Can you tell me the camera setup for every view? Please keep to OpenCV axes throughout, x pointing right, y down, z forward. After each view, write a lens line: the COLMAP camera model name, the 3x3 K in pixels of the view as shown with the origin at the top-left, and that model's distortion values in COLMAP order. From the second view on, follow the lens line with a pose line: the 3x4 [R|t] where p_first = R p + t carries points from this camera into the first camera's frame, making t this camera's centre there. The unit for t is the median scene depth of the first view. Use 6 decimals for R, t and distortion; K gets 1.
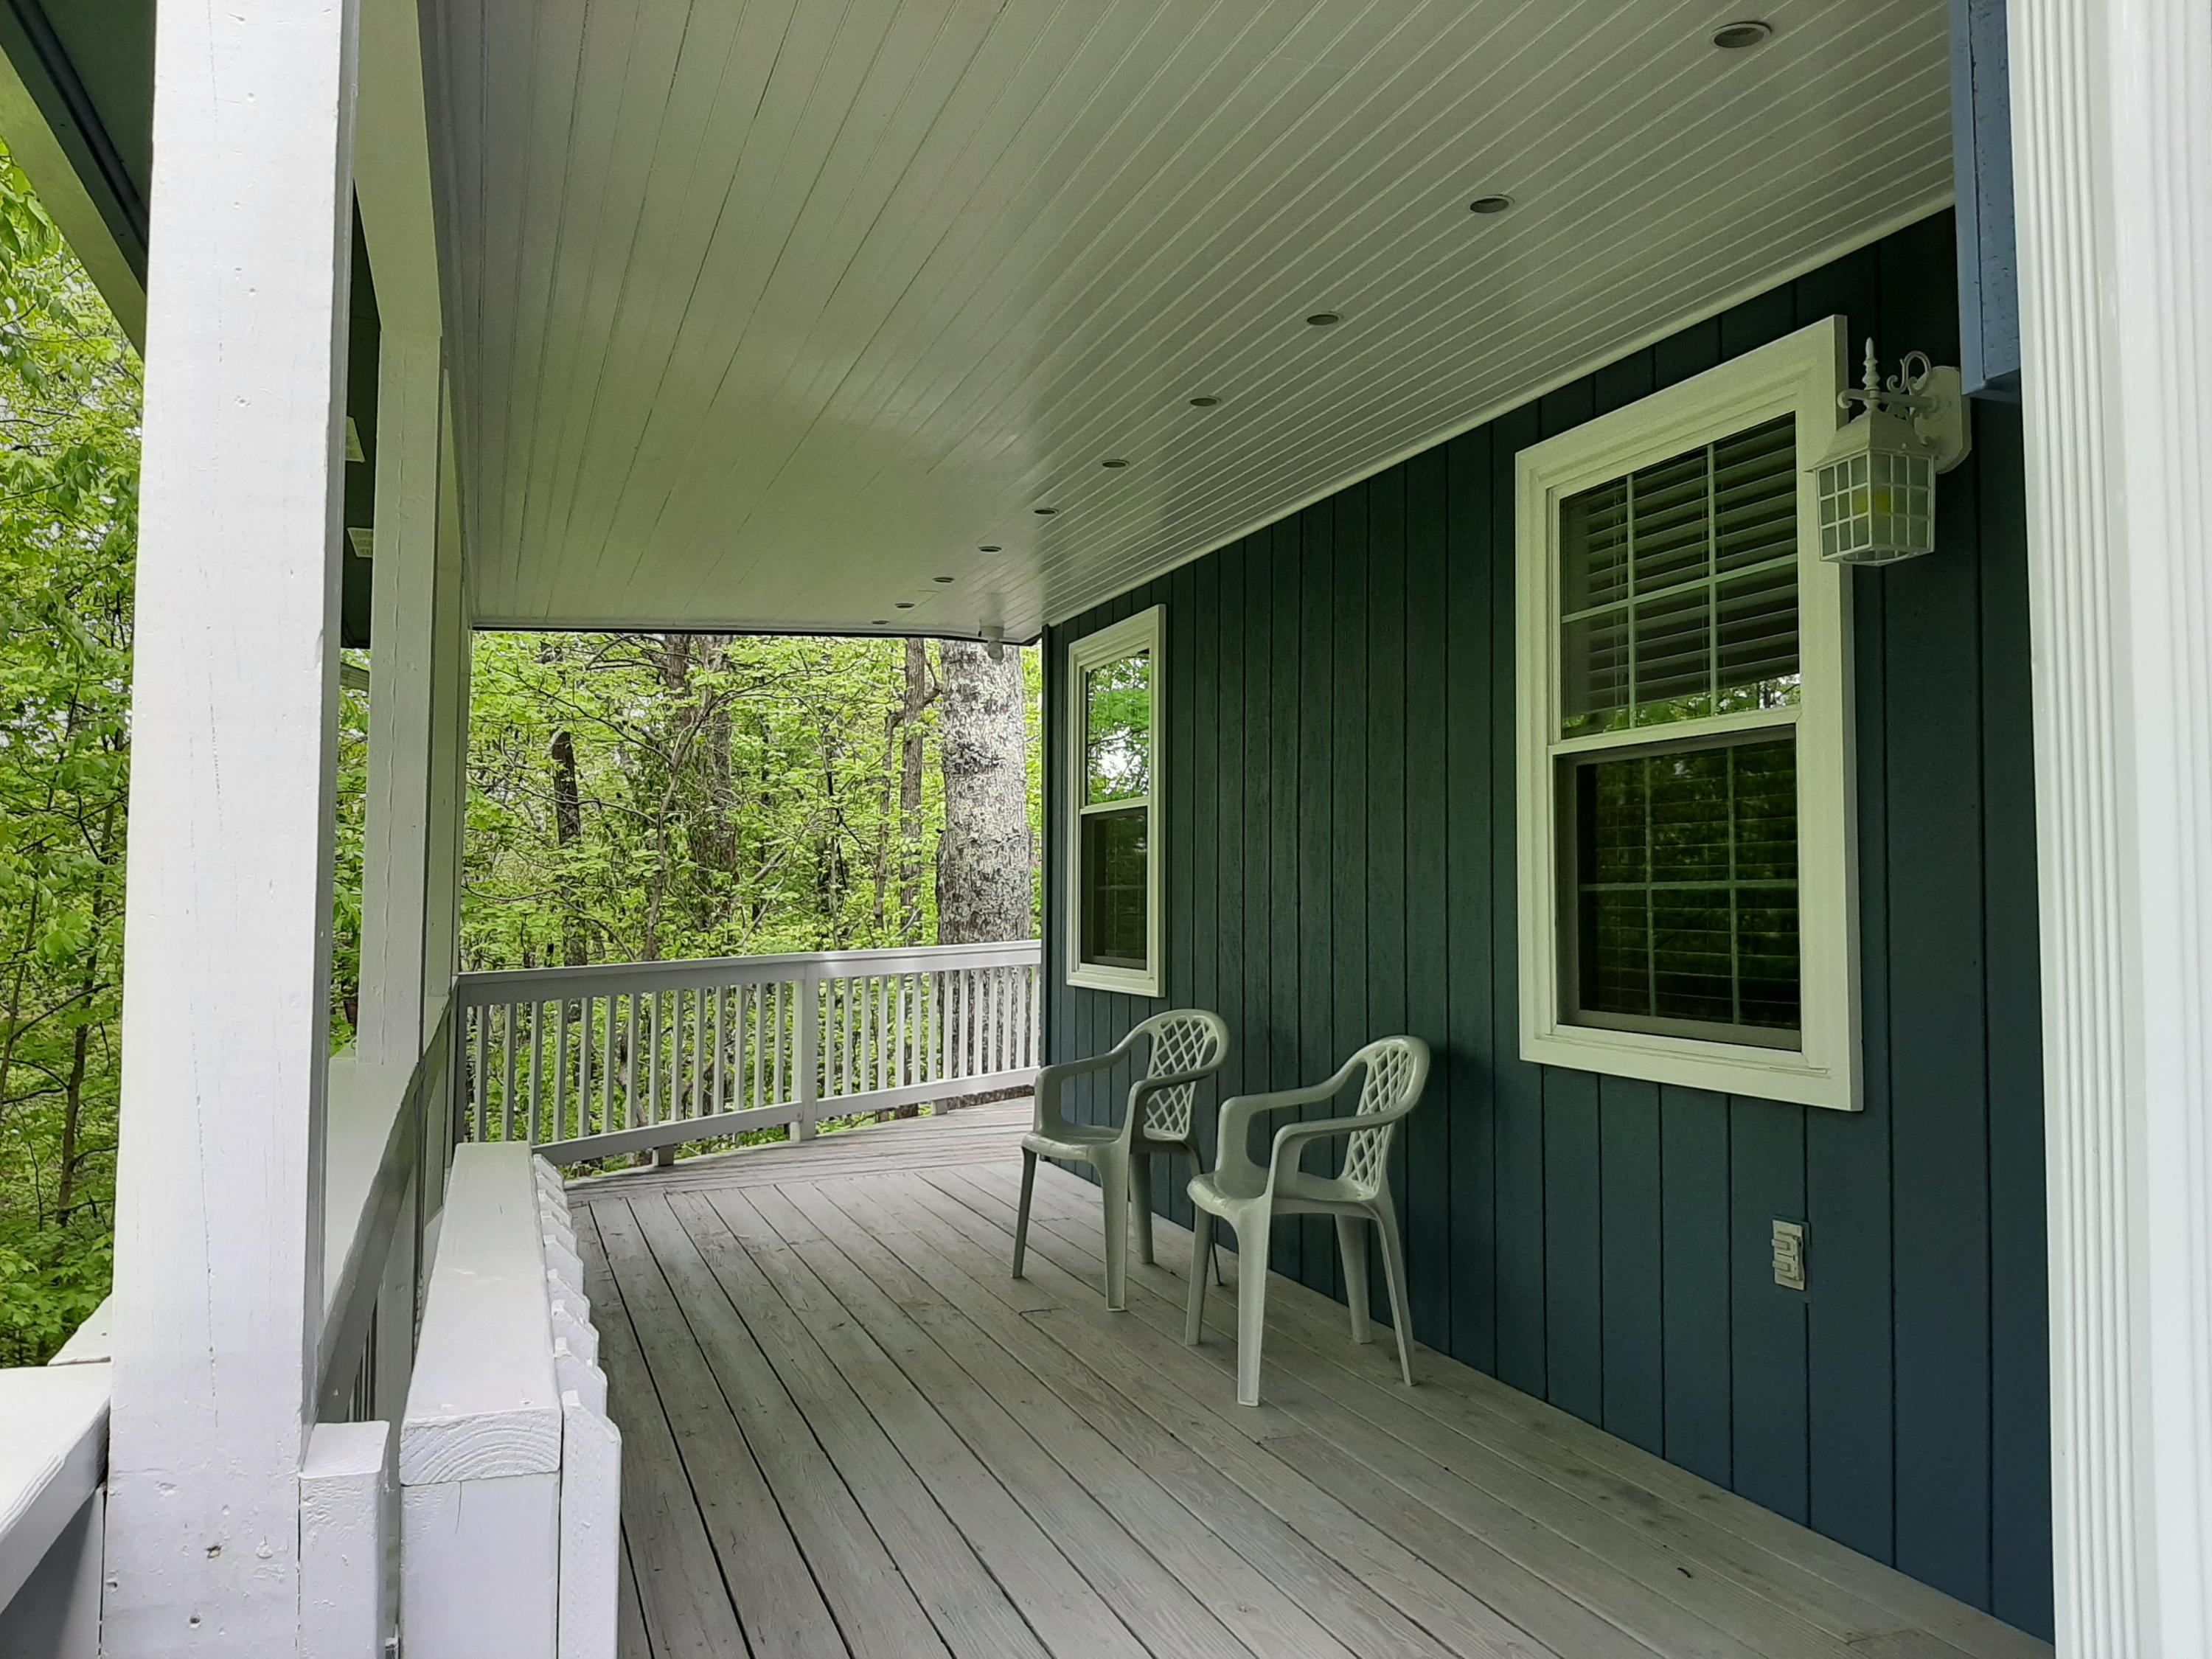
lens RADIAL K [[1720.3, 0, 1101.9], [0, 1720.3, 822.4], [0, 0, 1]] dist [0.051643, -0.098236]
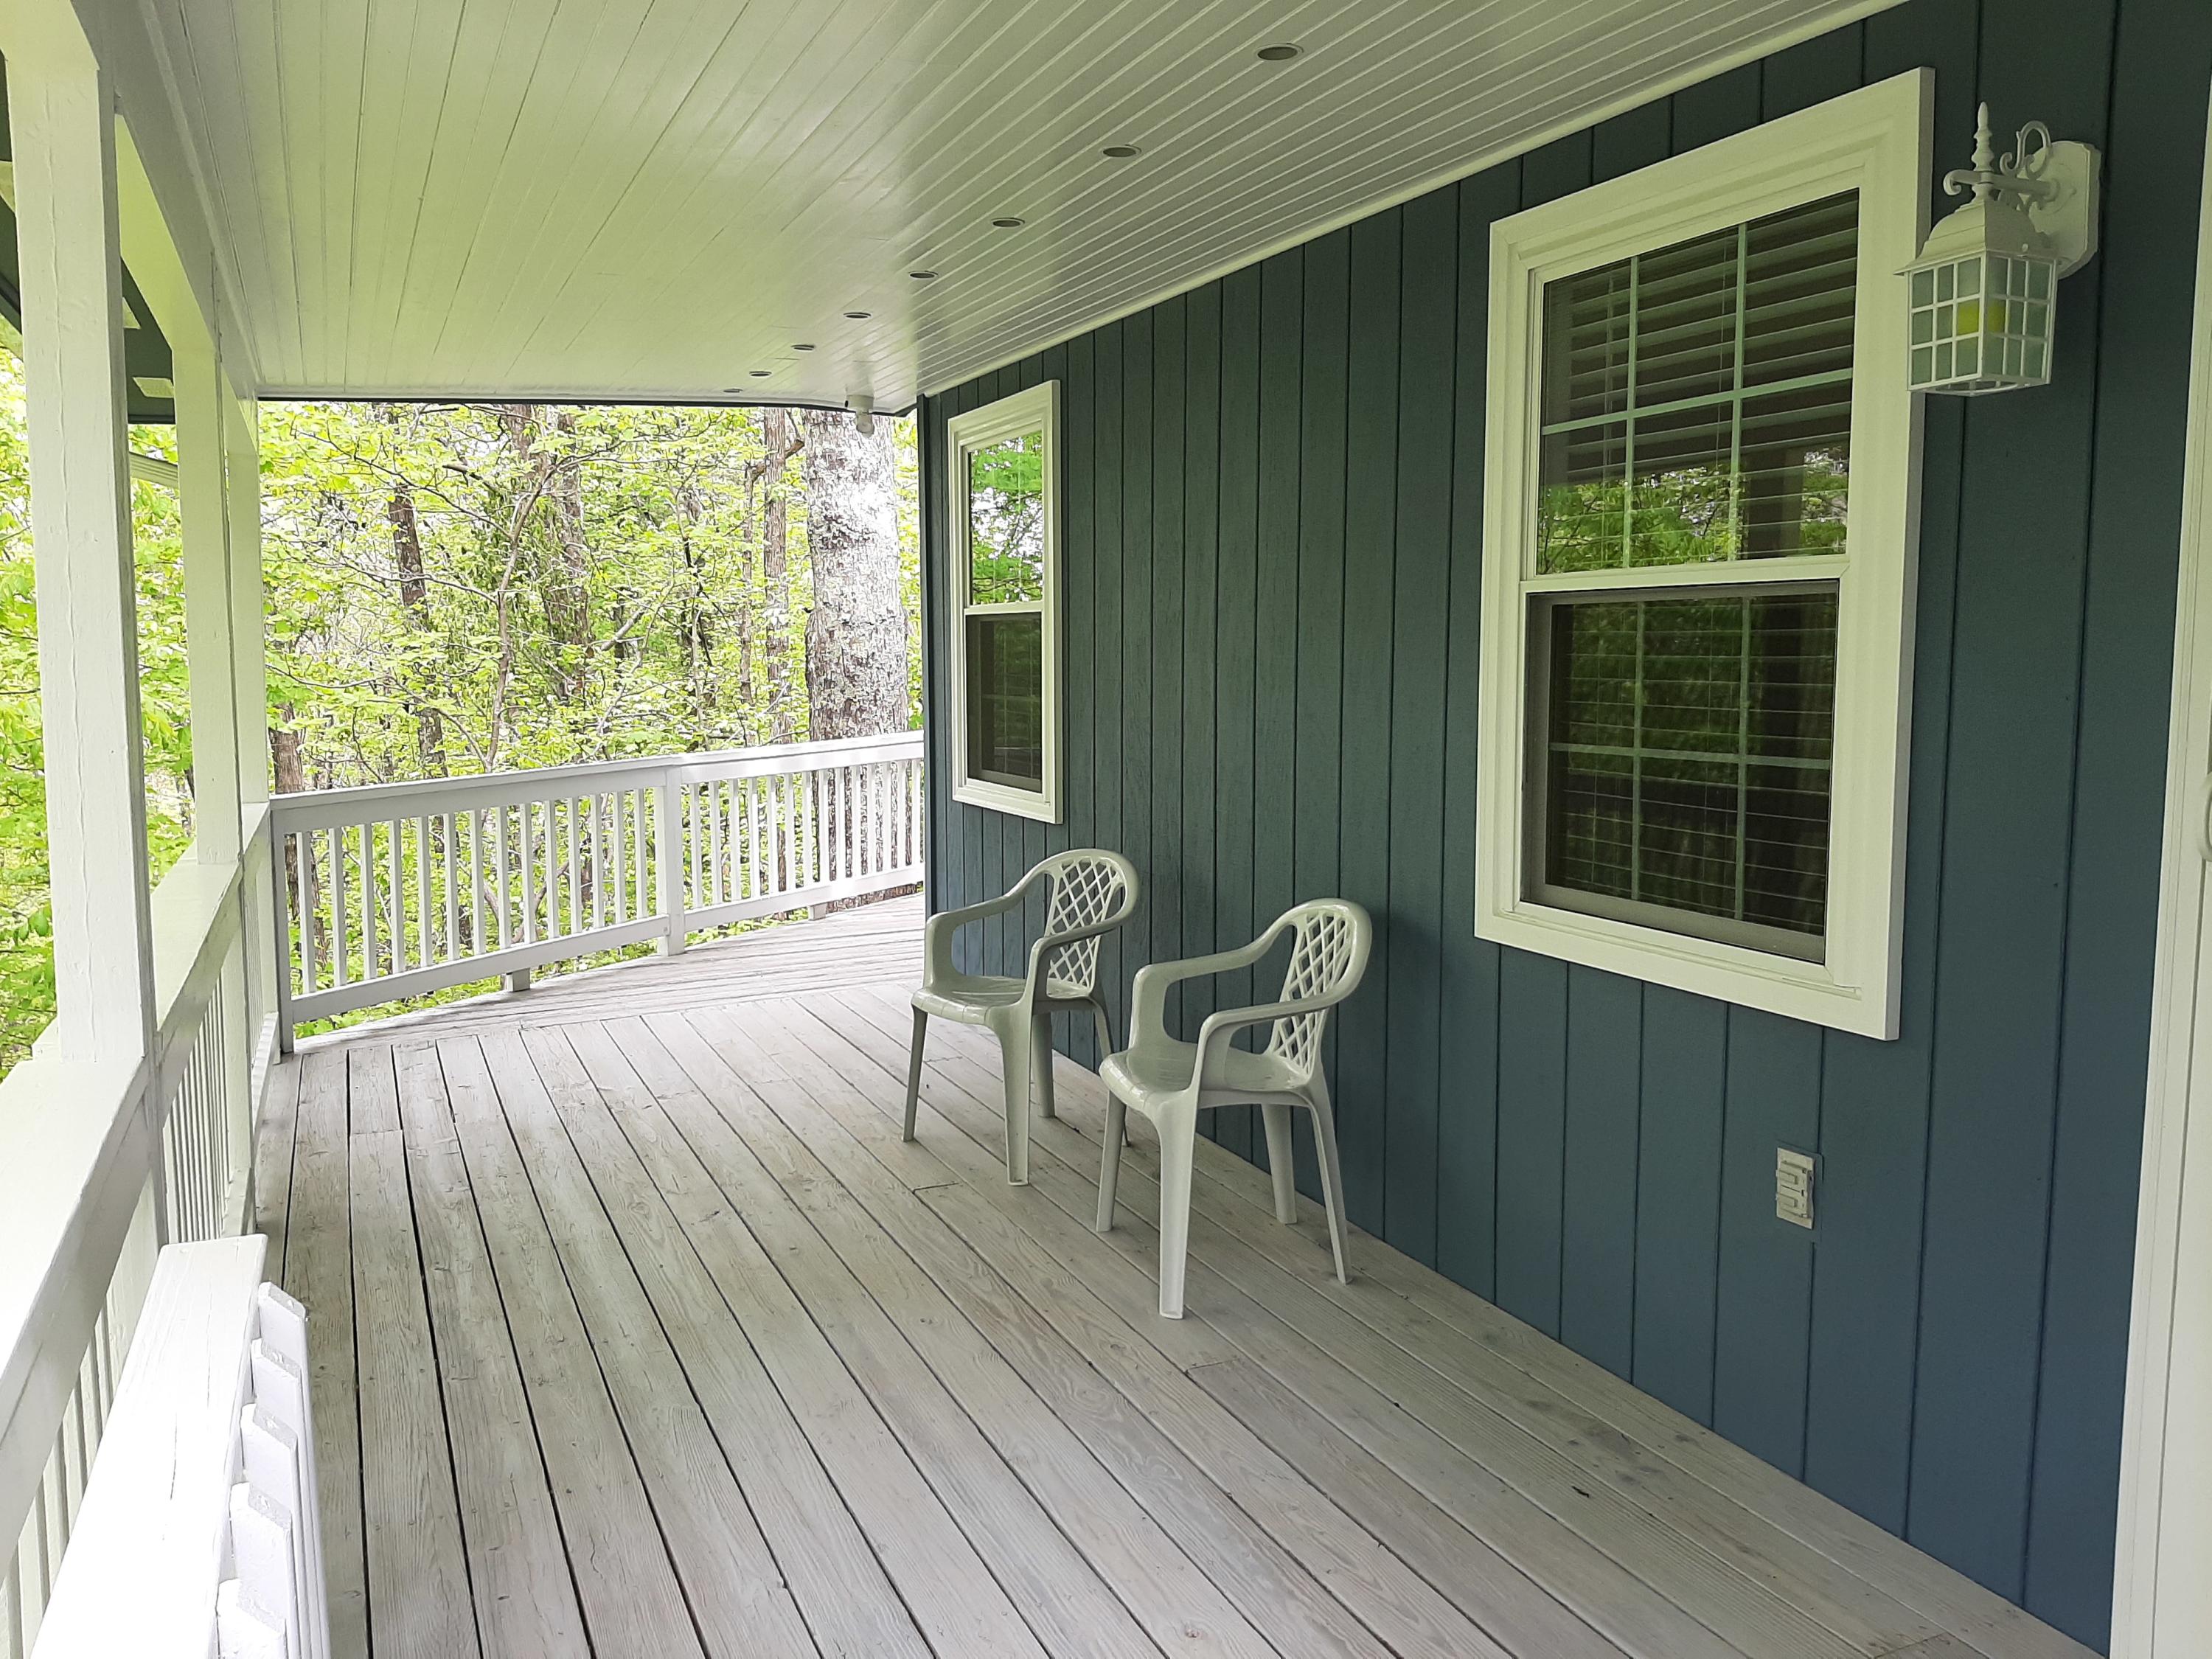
lens RADIAL K [[1720.3, 0, 1101.6], [0, 1720.3, 837.7], [0, 0, 1]] dist [0.051643, -0.098236]
pose [[0.997309, -0.014164, 0.071931, -0.013355], [0.002893, 0.988000, 0.154428, -0.050653], [-0.073255, -0.153805, 0.985382, 0.144655]]
